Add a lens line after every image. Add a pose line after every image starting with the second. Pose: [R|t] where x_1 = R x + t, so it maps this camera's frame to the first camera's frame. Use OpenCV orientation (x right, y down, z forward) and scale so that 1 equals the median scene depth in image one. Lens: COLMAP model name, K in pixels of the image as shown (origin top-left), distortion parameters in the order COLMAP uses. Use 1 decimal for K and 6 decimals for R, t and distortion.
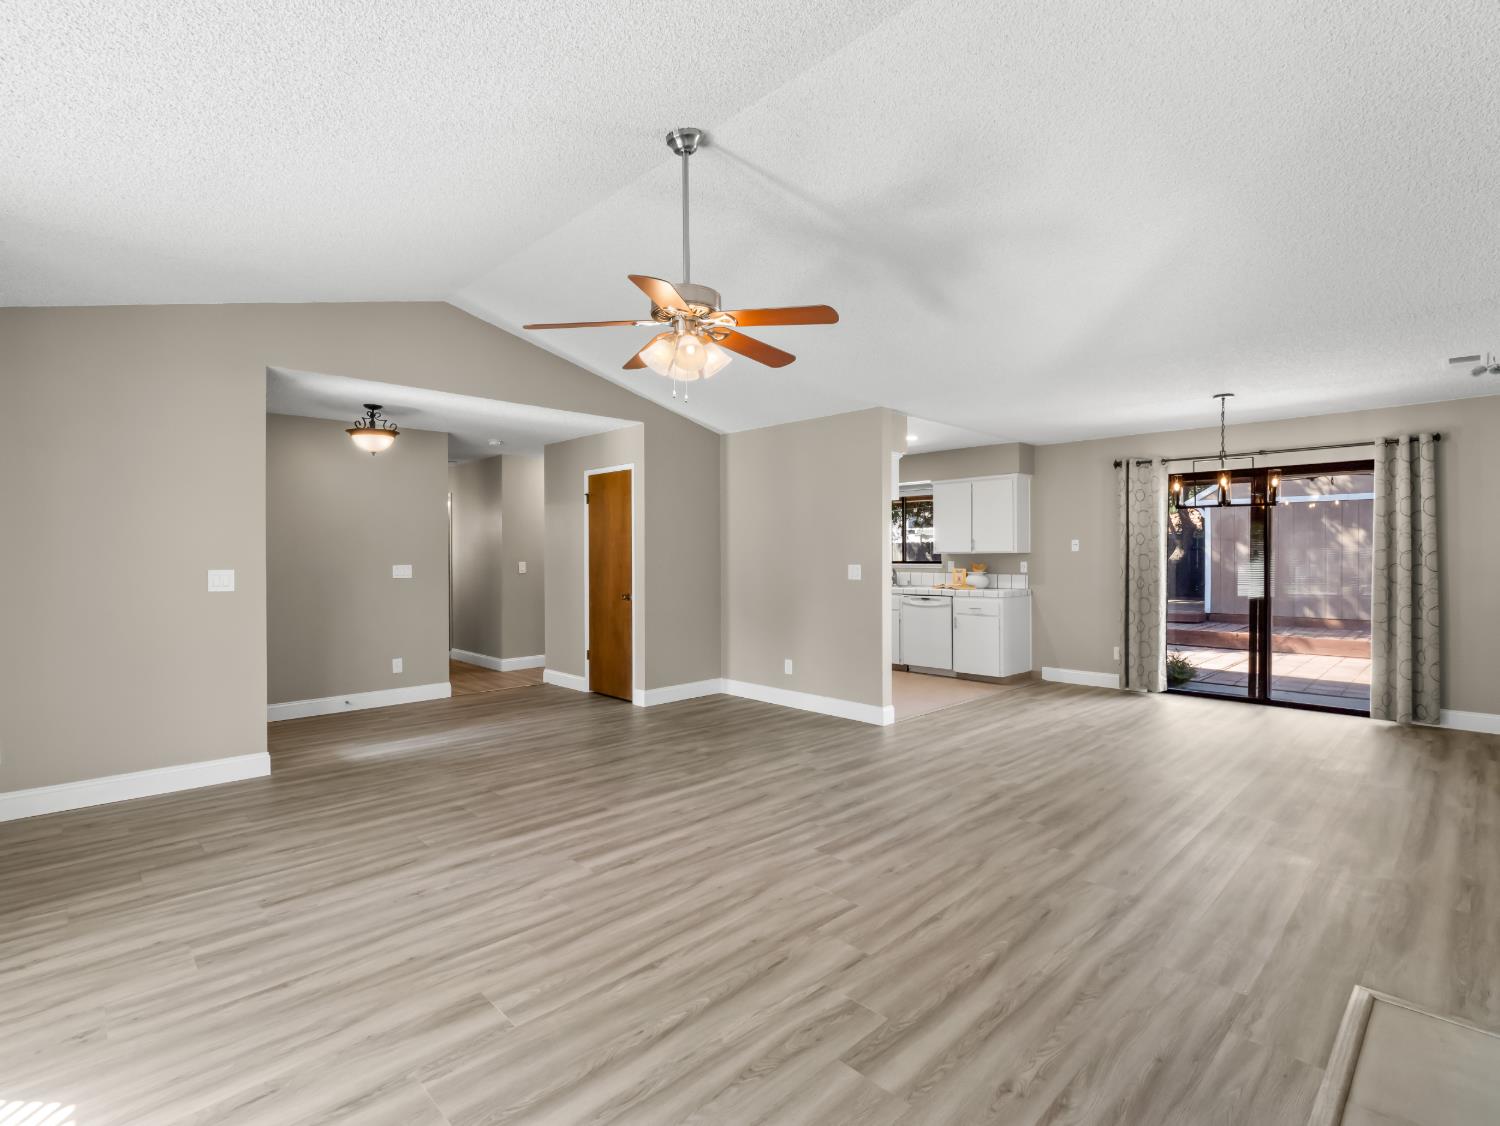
lens RADIAL K [[728.1, 0, 745.2], [0, 728.1, 556.0], [0, 0, 1]] dist [-0.003208, -0.007645]
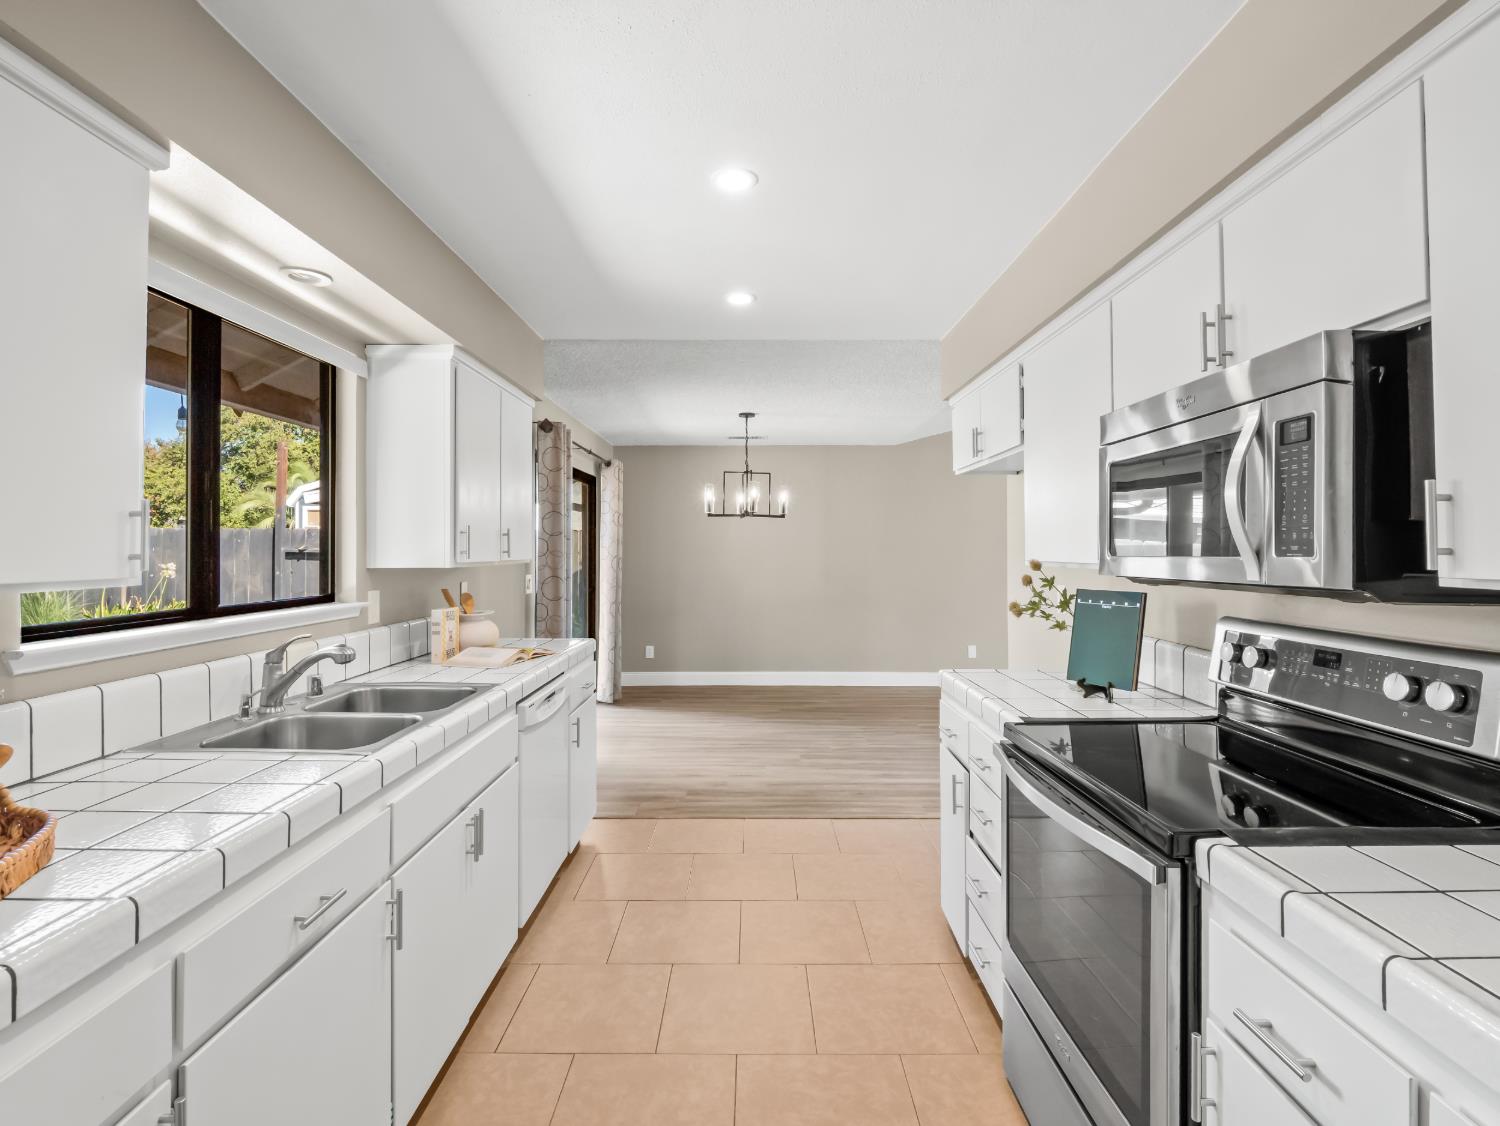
lens RADIAL K [[728.1, 0, 745.2], [0, 728.1, 556.0], [0, 0, 1]] dist [-0.003208, -0.007645]
pose [[-0.704046, -0.007637, 0.710113, -0.071337], [-0.004164, 0.999969, 0.006625, -0.011847], [-0.710142, 0.001707, -0.704056, 1.197596]]
